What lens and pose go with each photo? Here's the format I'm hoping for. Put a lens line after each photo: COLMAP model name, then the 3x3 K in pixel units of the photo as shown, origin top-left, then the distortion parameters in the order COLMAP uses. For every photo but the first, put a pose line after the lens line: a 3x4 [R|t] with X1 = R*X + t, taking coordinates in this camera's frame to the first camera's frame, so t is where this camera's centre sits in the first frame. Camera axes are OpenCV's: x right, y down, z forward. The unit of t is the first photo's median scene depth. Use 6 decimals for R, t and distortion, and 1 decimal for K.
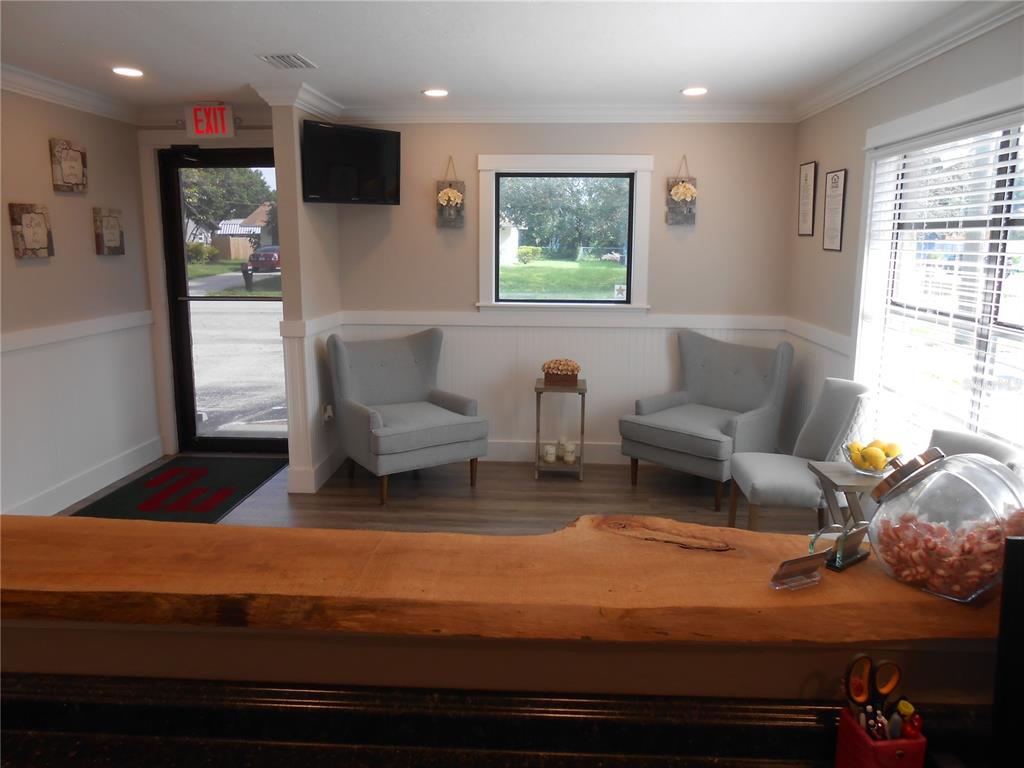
lens RADIAL K [[801.4, 0, 512.1], [0, 801.4, 383.3], [0, 0, 1]] dist [-0.038498, 0.053628]
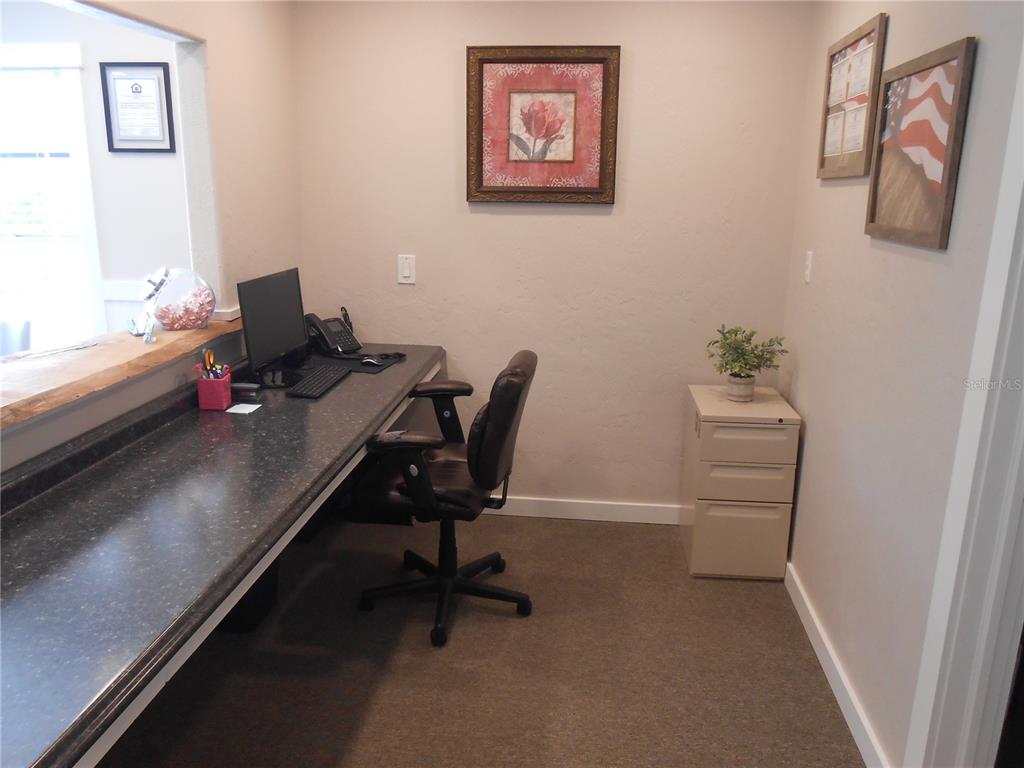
lens RADIAL K [[801.4, 0, 511.9], [0, 801.4, 381.9], [0, 0, 1]] dist [-0.038498, 0.053628]
pose [[0.037897, -0.236716, 0.970839, -1.682638], [0.173014, 0.958419, 0.226934, 0.051824], [-0.984190, 0.159369, 0.077276, -0.055493]]
